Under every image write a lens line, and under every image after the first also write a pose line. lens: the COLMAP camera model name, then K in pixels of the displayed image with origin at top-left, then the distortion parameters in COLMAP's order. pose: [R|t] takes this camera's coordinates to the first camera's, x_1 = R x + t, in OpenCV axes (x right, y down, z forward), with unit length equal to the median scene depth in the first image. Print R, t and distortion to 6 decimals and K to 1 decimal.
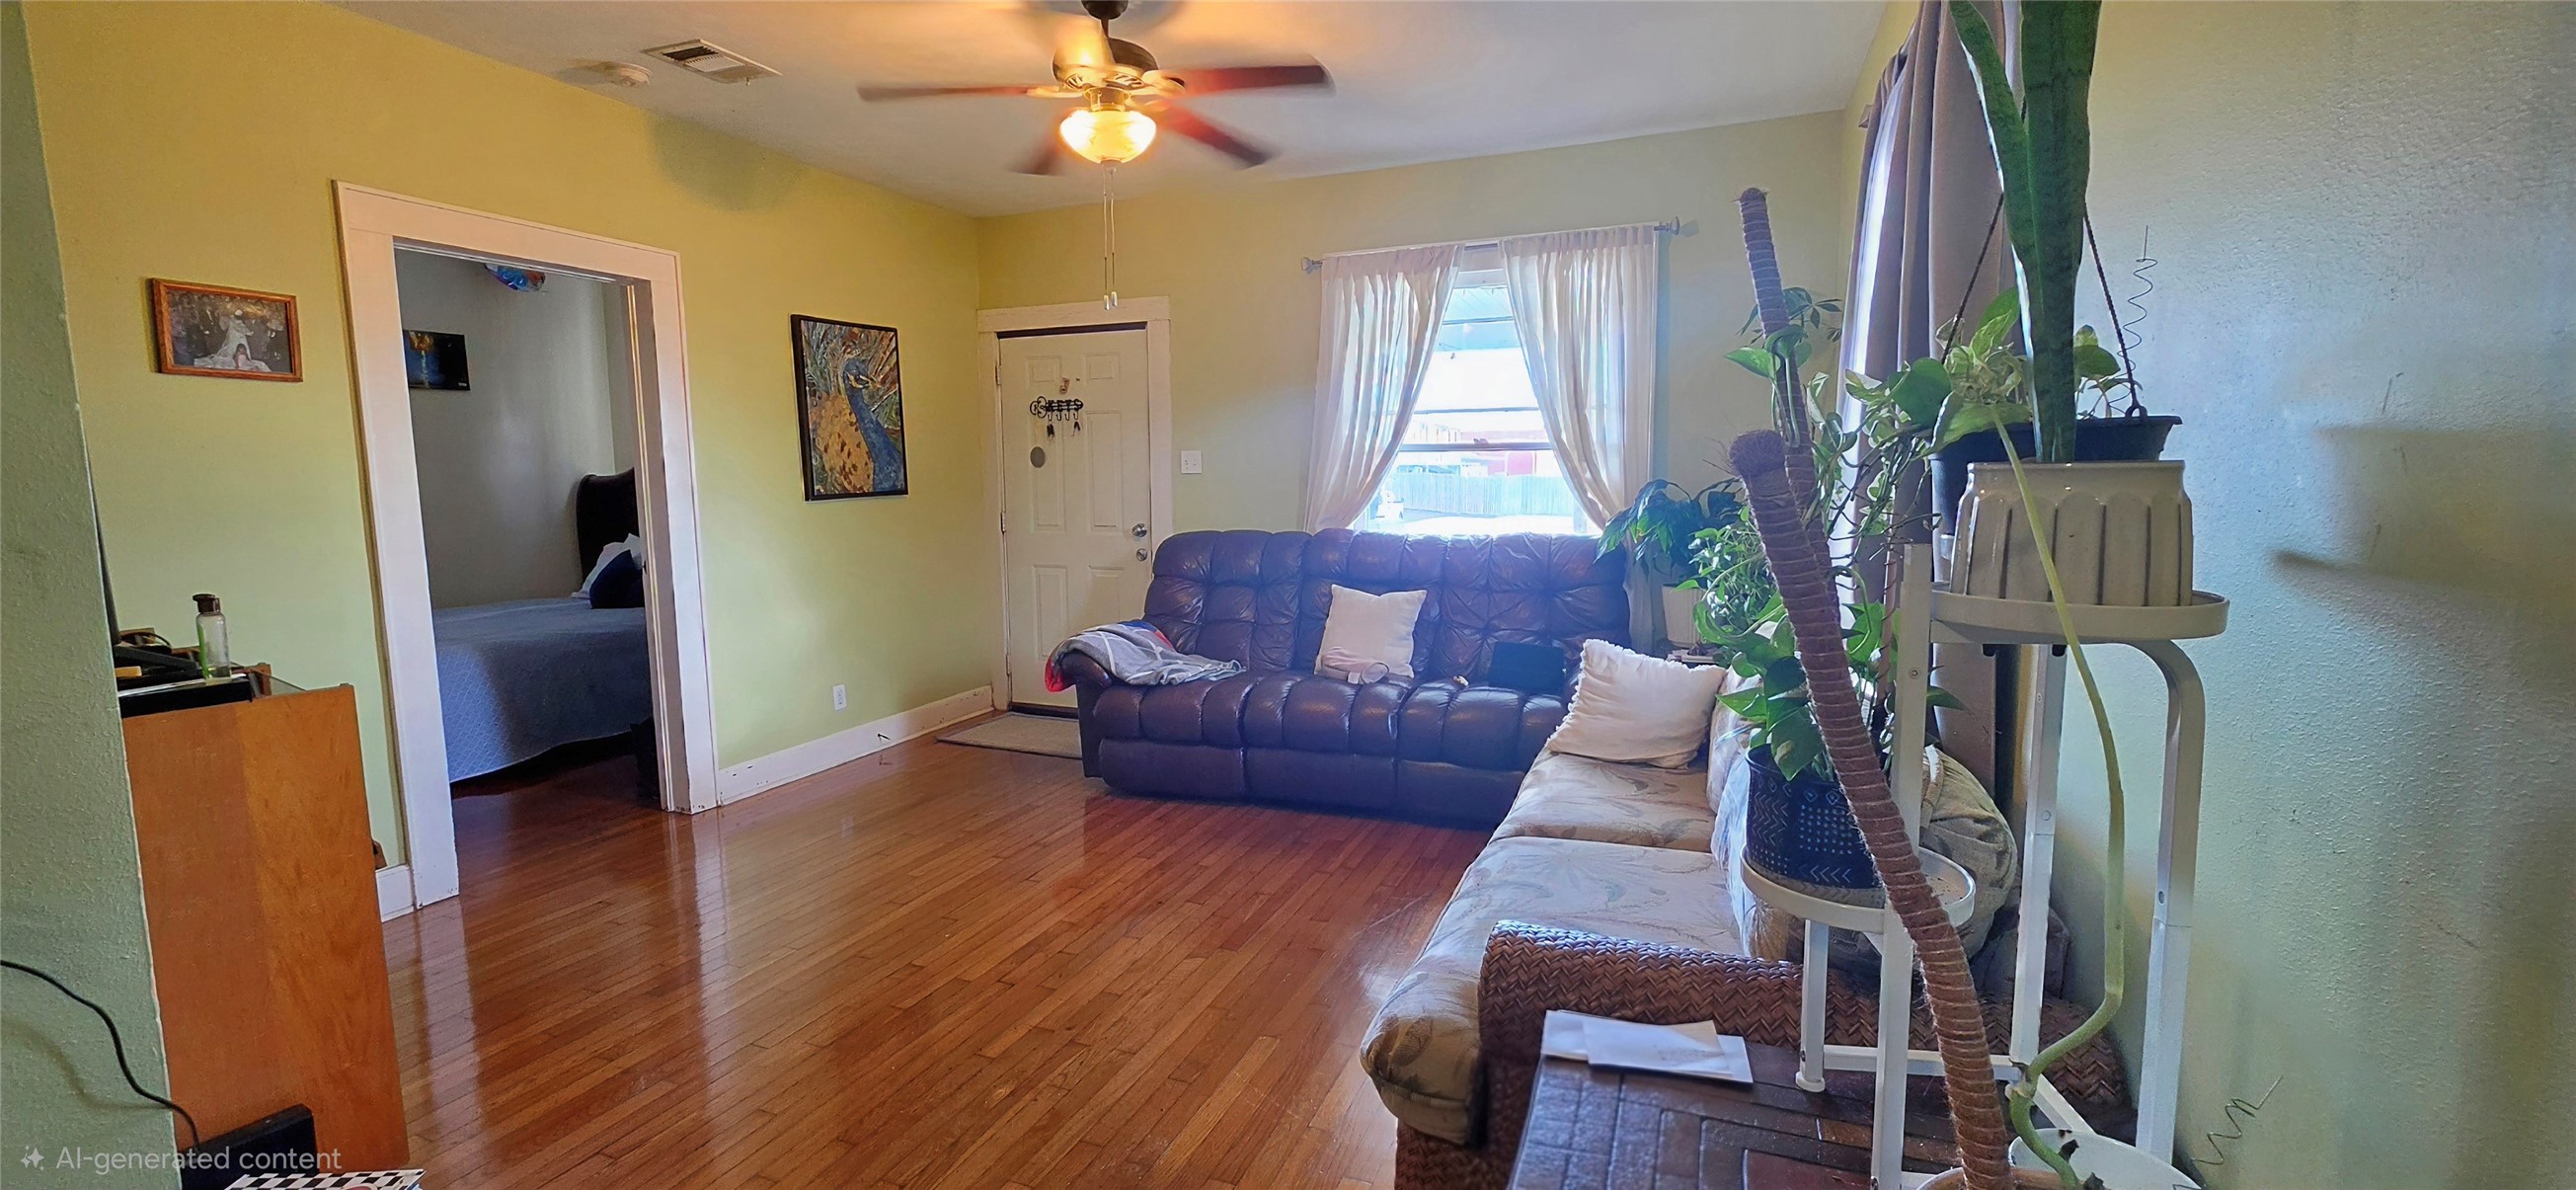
lens RADIAL K [[1047.1, 0, 1280.5], [0, 1047.1, 581.1], [0, 0, 1]] dist [-0.004924, 0.000027]
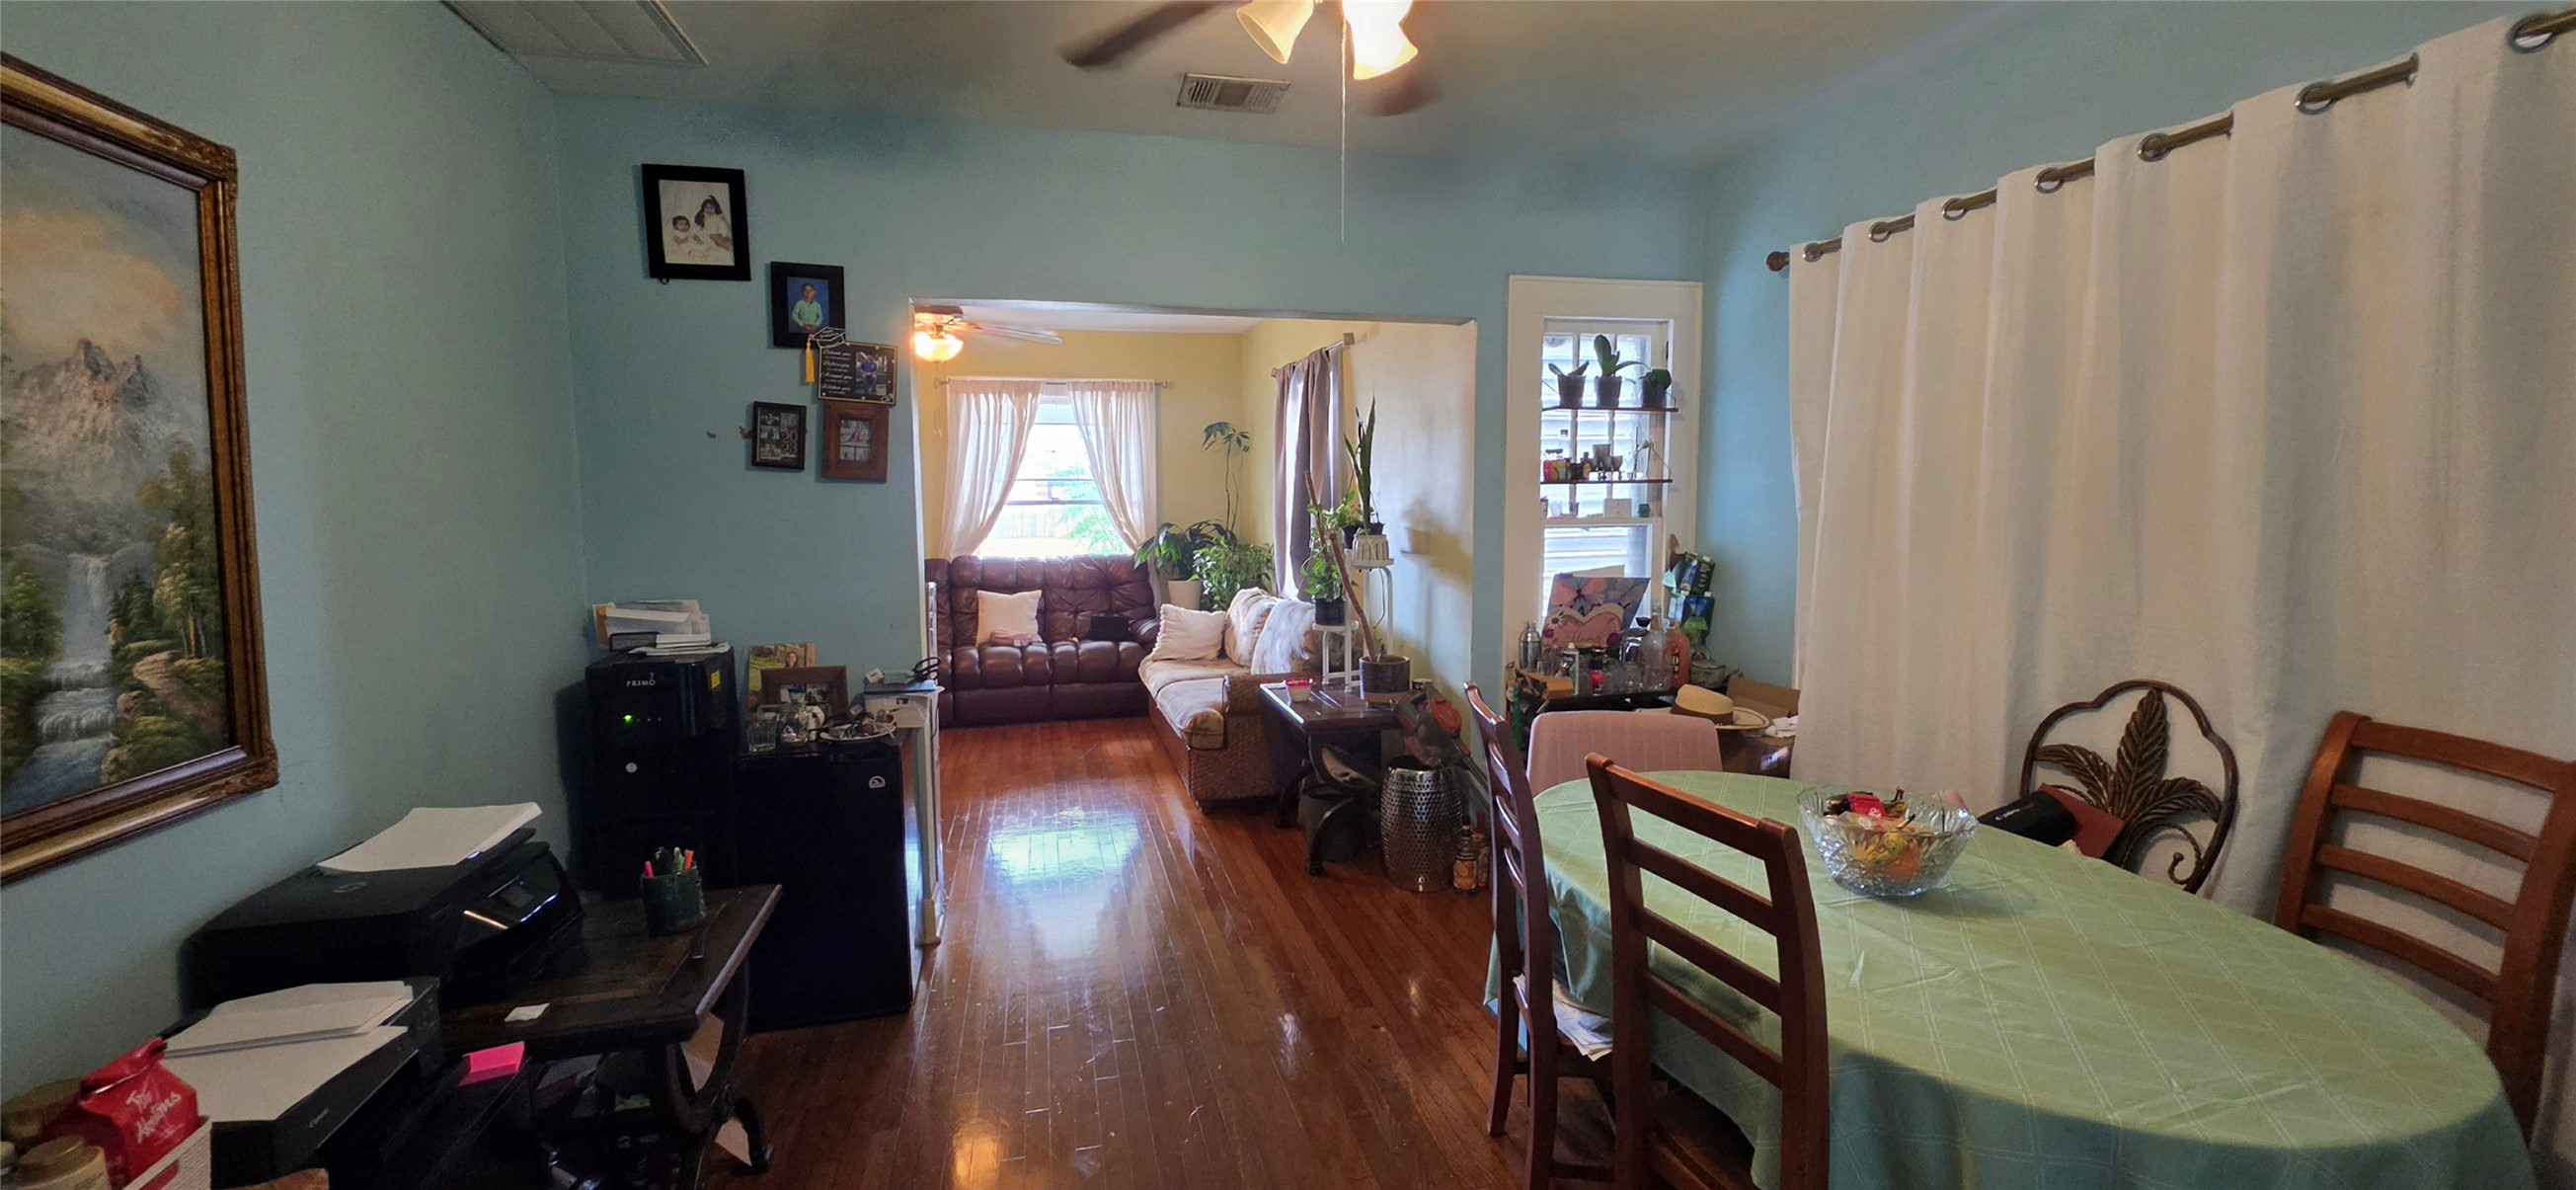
lens RADIAL K [[1023.4, 0, 1317.6], [0, 1023.4, 587.9], [0, 0, 1]] dist [-0.017341, 0.000235]
pose [[0.796820, -0.050104, 0.602136, -0.485956], [0.057667, 0.998313, 0.006758, 0.019757], [-0.601458, 0.029339, 0.798365, -0.557395]]
